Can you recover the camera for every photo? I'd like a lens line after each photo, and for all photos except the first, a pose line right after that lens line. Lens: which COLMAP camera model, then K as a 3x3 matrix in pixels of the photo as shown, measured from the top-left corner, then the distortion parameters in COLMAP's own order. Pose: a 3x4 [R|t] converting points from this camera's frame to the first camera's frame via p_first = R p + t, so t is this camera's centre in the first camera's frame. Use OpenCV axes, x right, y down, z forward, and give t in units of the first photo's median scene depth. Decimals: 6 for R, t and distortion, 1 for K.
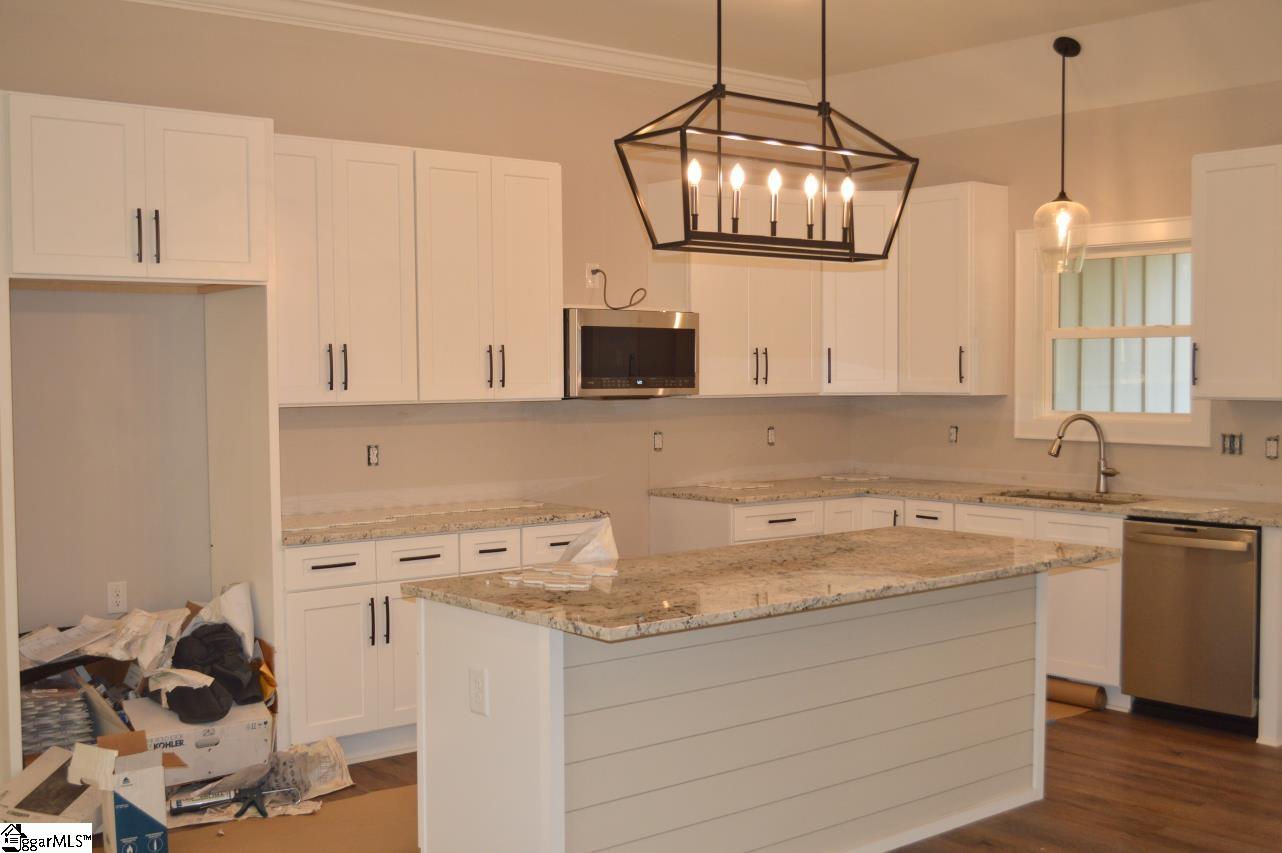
lens RADIAL K [[1474.2, 0, 635.6], [0, 1474.2, 425.8], [0, 0, 1]] dist [-0.059314, 0.000000]
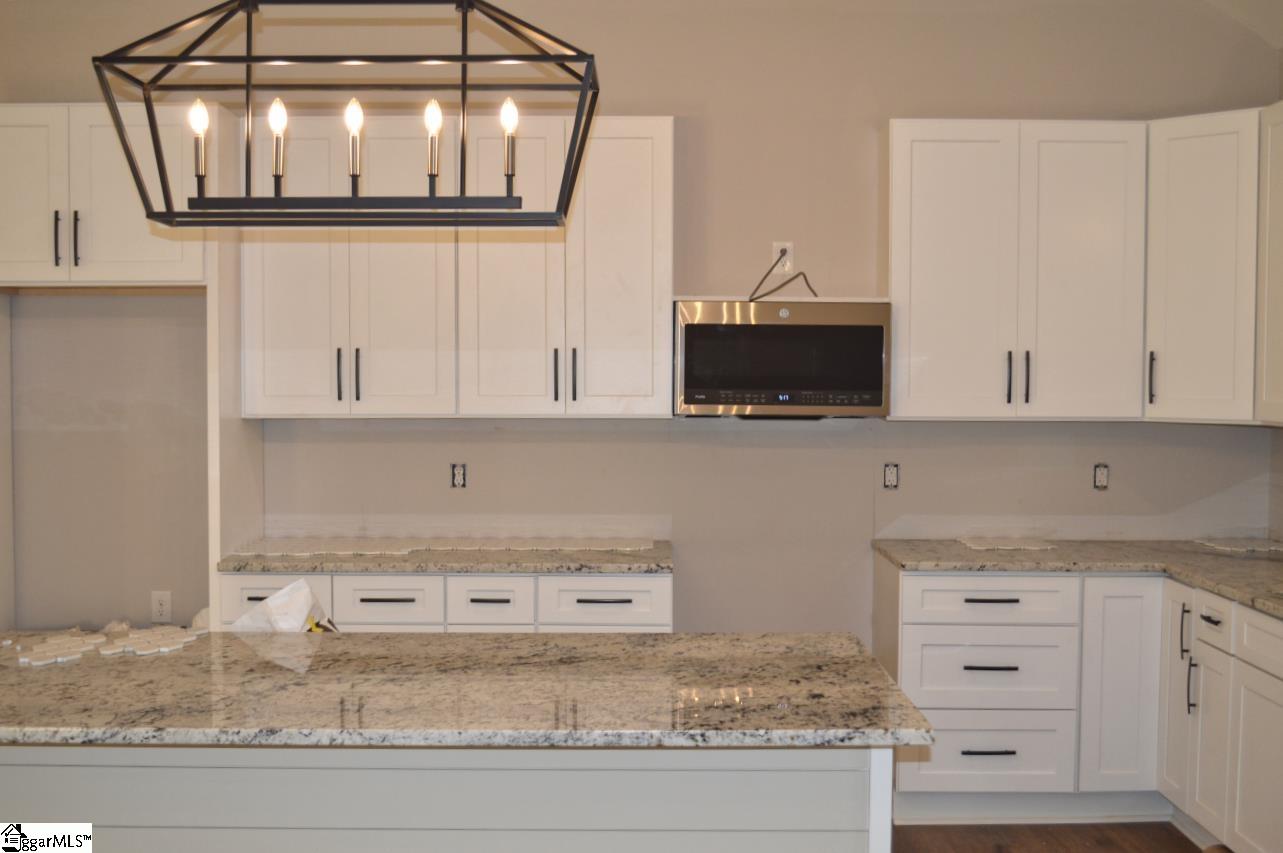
lens RADIAL K [[1475.3, 0, 630.4], [0, 1475.3, 419.4], [0, 0, 1]] dist [-0.059314, 0.000000]
pose [[0.761975, 0.030138, -0.646904, 0.479795], [-0.030981, 0.999469, 0.010071, -0.025953], [0.646865, 0.012368, 0.762505, 0.416132]]
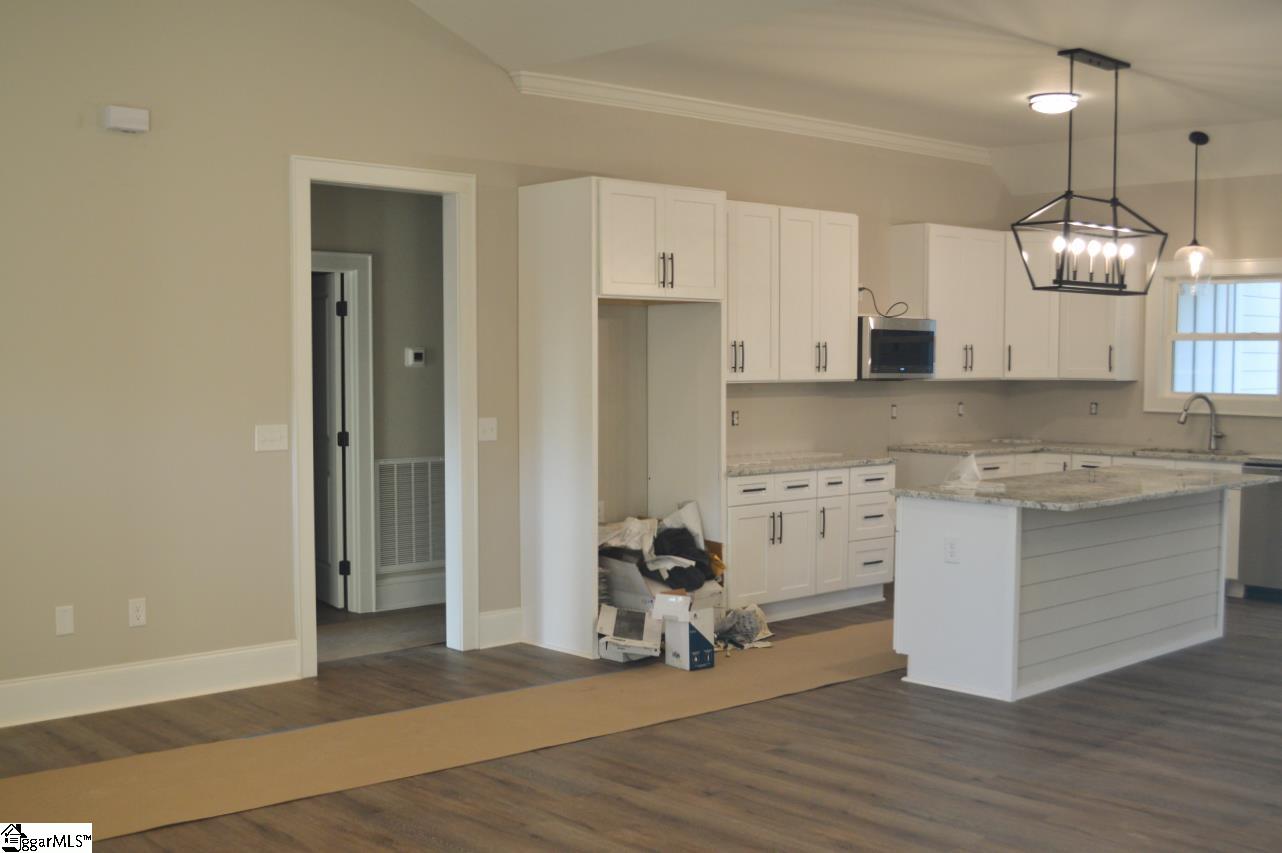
lens RADIAL K [[1474.2, 0, 634.3], [0, 1474.2, 435.0], [0, 0, 1]] dist [-0.059314, 0.000000]
pose [[0.998265, 0.006654, 0.058503, -0.374088], [-0.007632, 0.999834, 0.016519, 0.013918], [-0.058383, -0.016937, 0.998151, -0.441609]]
